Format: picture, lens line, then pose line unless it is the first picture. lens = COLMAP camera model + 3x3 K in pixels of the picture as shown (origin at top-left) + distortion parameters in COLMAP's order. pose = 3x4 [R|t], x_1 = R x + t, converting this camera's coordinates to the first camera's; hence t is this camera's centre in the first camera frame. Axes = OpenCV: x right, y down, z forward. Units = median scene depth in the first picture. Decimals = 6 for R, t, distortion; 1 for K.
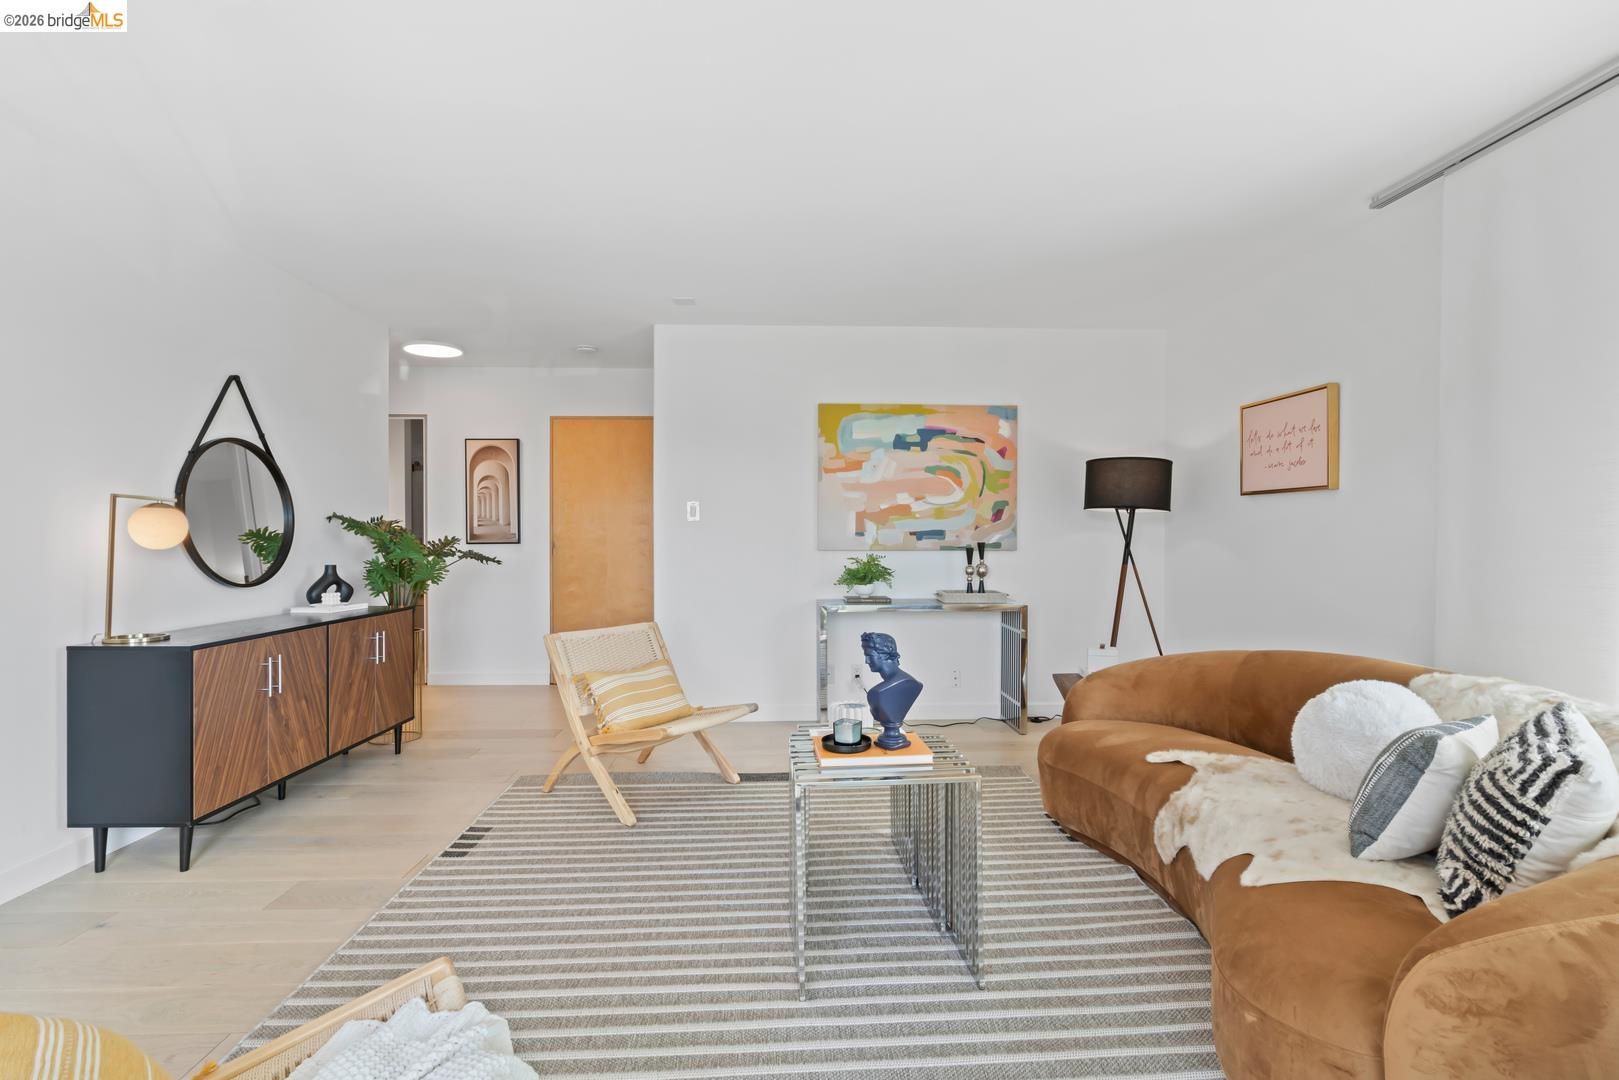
lens RADIAL K [[741.6, 0, 807.4], [0, 741.6, 537.7], [0, 0, 1]] dist [-0.009957, 0.004493]
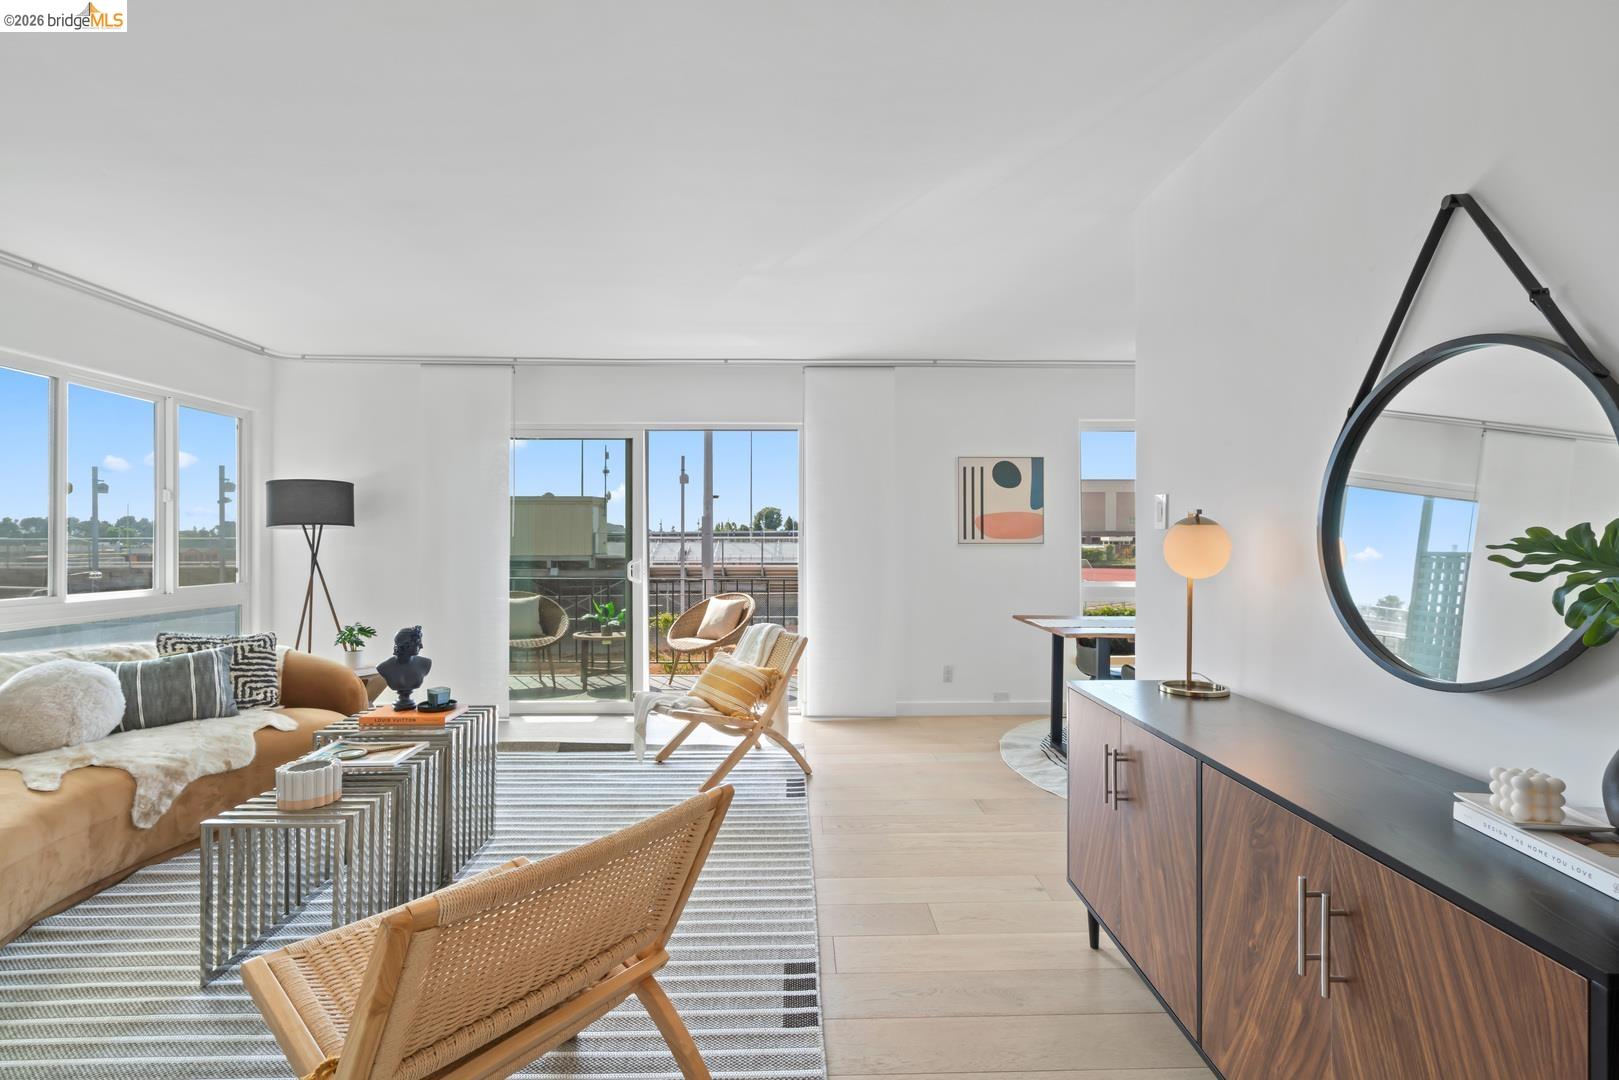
lens RADIAL K [[741.6, 0, 801.4], [0, 741.6, 540.1], [0, 0, 1]] dist [-0.009957, 0.004493]
pose [[-0.999540, -0.000886, 0.030318, -0.295721], [-0.000918, 0.999999, -0.001069, -0.013438], [-0.030317, -0.001097, -0.999540, 1.047533]]
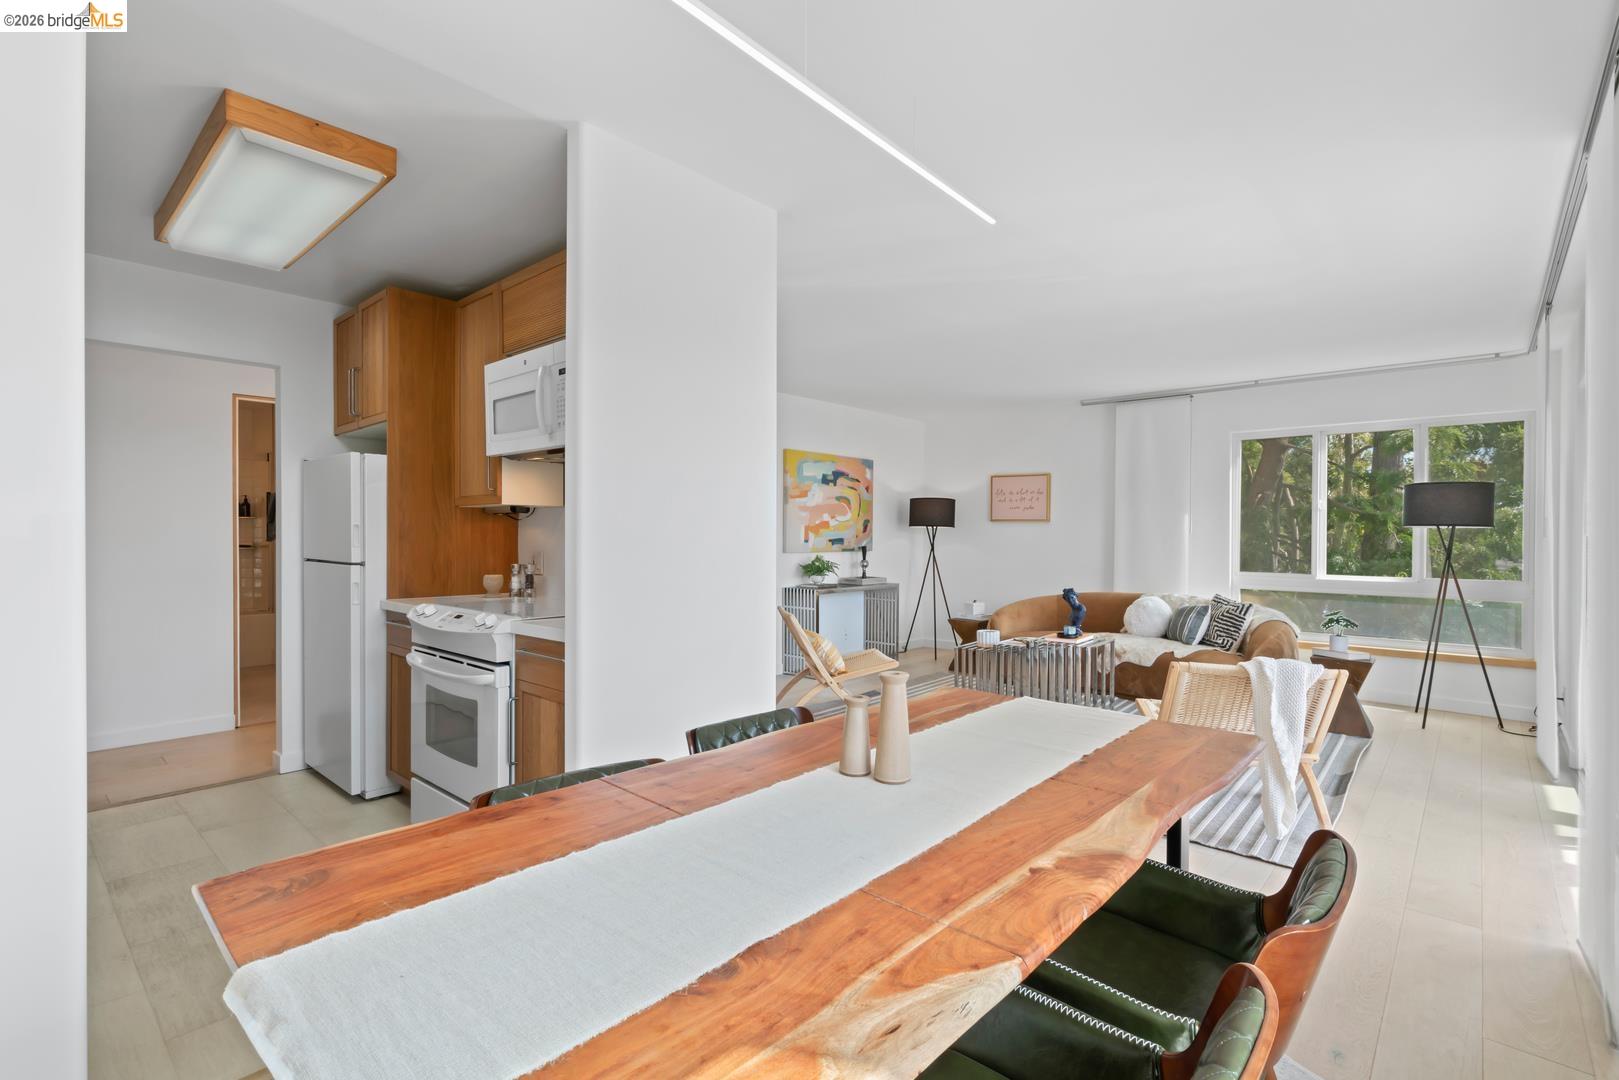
lens RADIAL K [[741.6, 0, 823.8], [0, 741.6, 534.4], [0, 0, 1]] dist [-0.009957, 0.004493]
pose [[0.695209, 0.002455, 0.718803, -0.971159], [-0.004149, 0.999991, 0.000598, -0.019318], [-0.718795, -0.003398, 0.695214, -0.037526]]
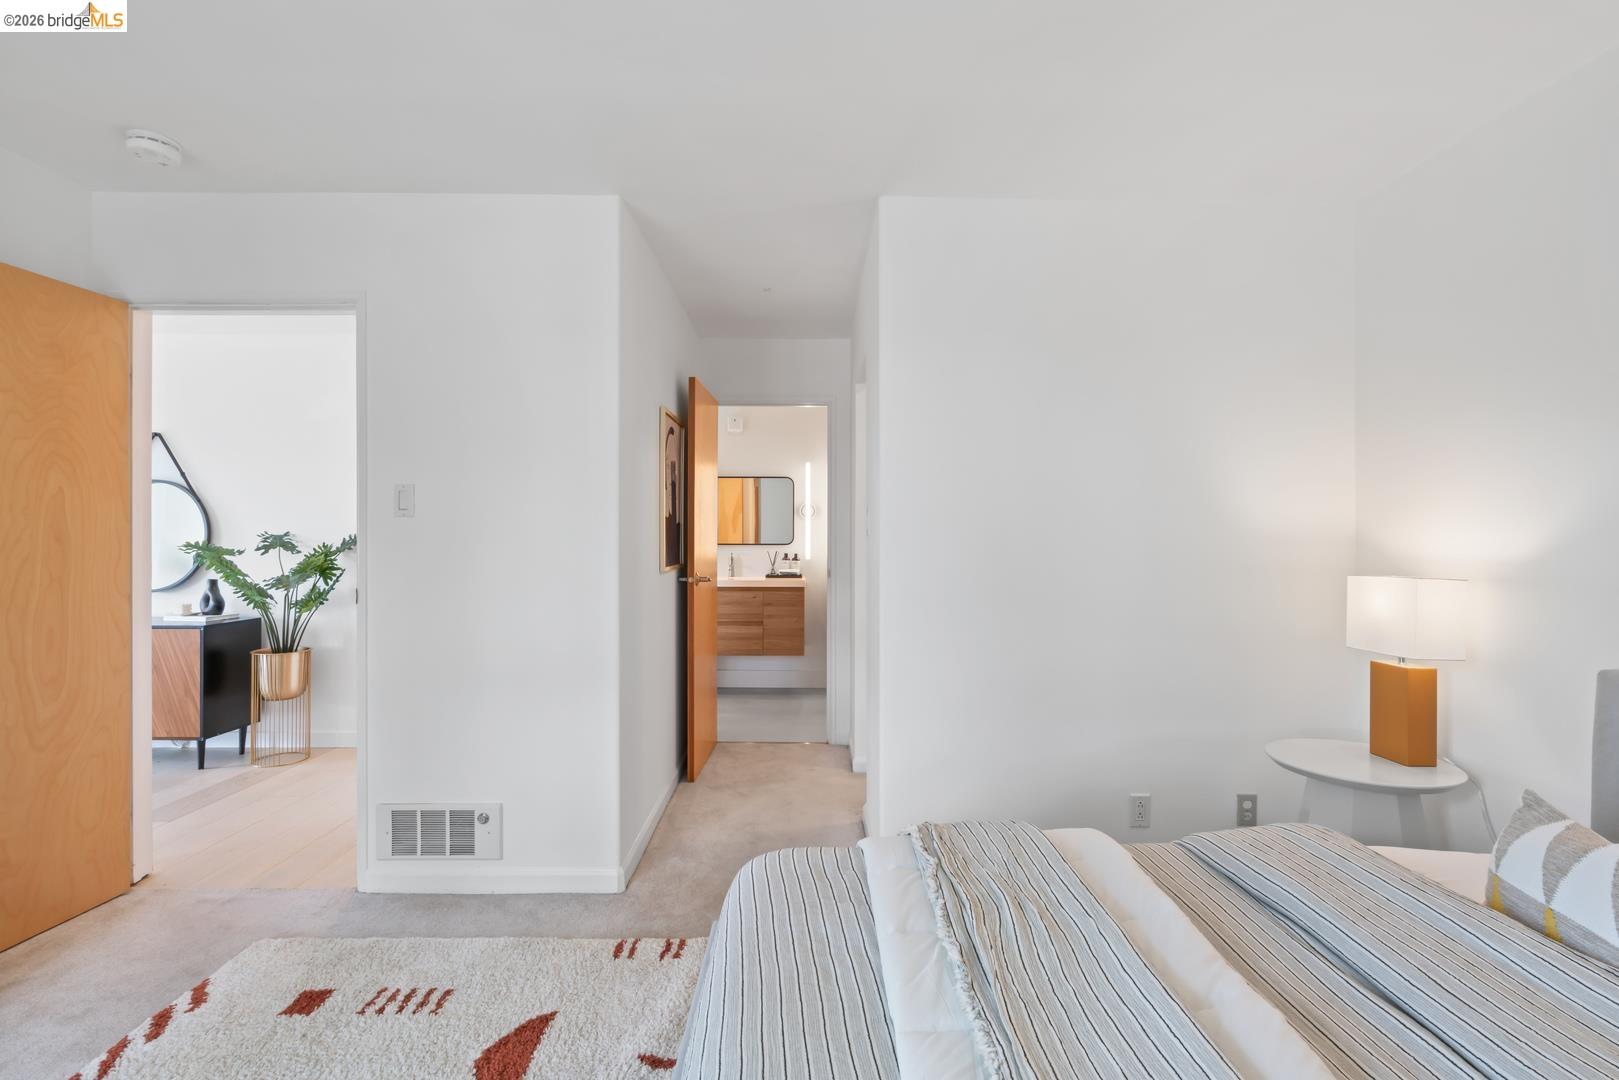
lens RADIAL K [[741.6, 0, 811.5], [0, 741.6, 537.0], [0, 0, 1]] dist [-0.009957, 0.004493]
pose [[-0.051365, -0.005894, -0.998663, 0.360654], [-0.001146, 0.999982, -0.005843, -0.018732], [0.998679, 0.000844, -0.051371, 1.636878]]
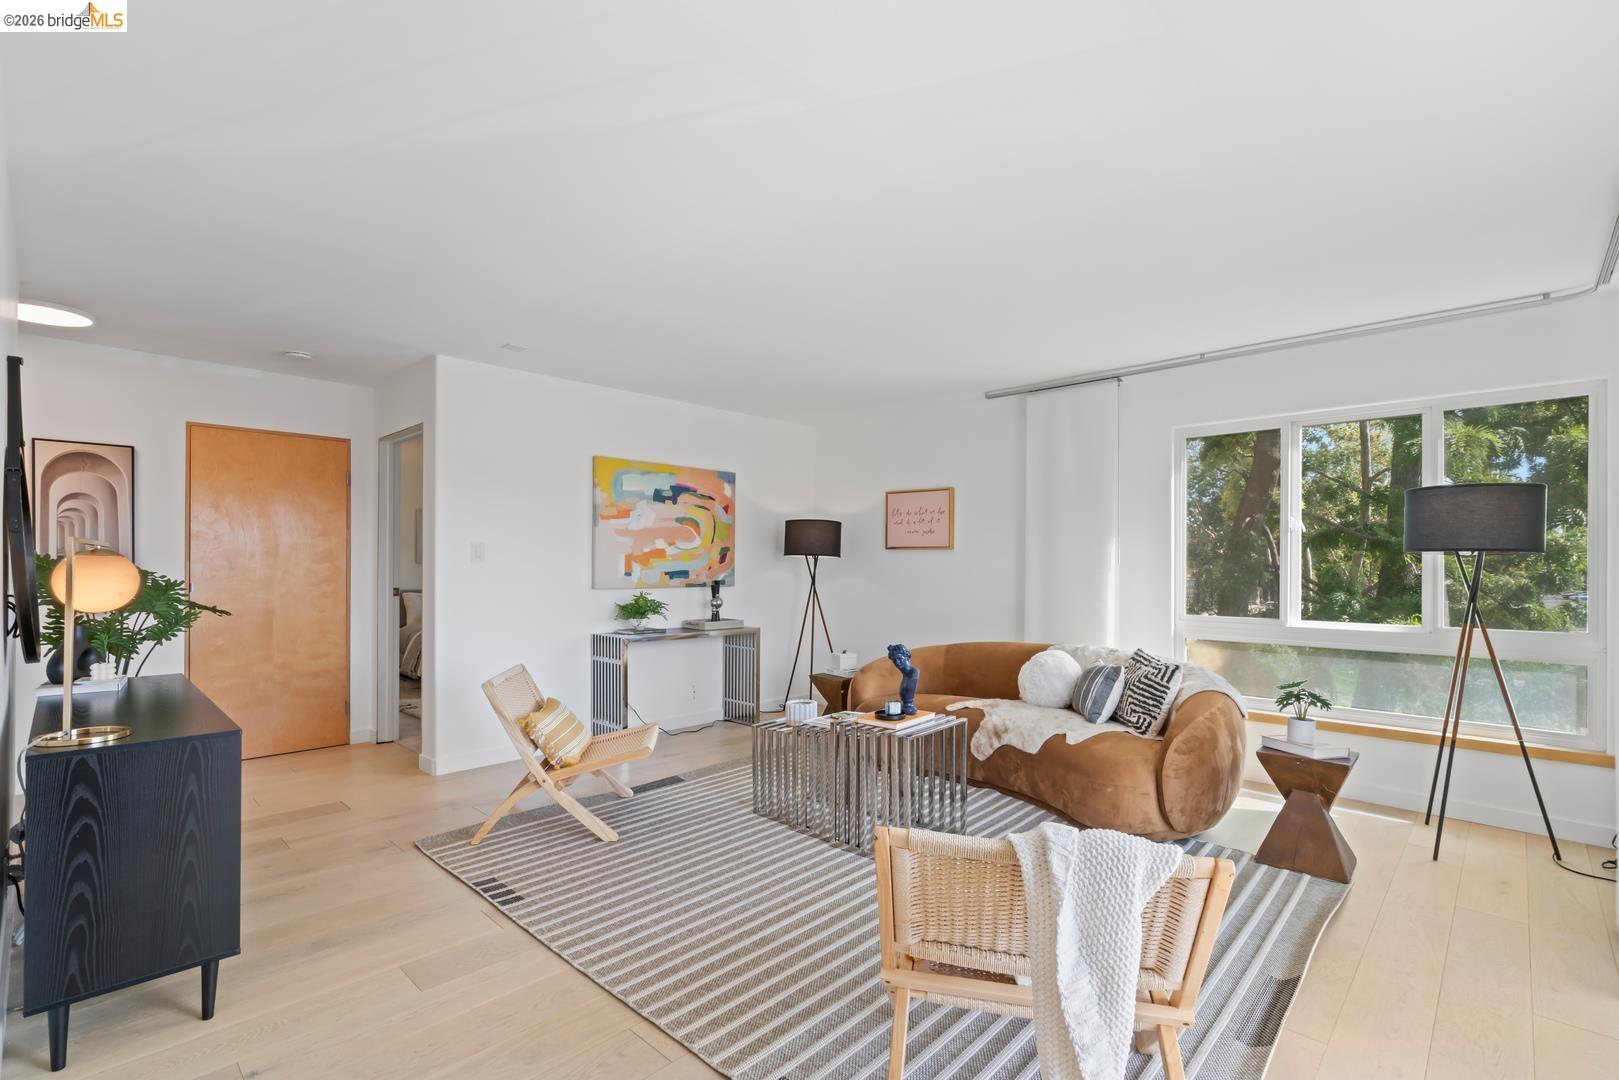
lens RADIAL K [[741.6, 0, 816.6], [0, 741.6, 557.5], [0, 0, 1]] dist [-0.009957, 0.004493]
pose [[0.717067, 0.008264, 0.696955, -0.523084], [-0.001909, 0.999949, -0.009893, -0.020364], [-0.697002, 0.005763, 0.717046, -0.015023]]
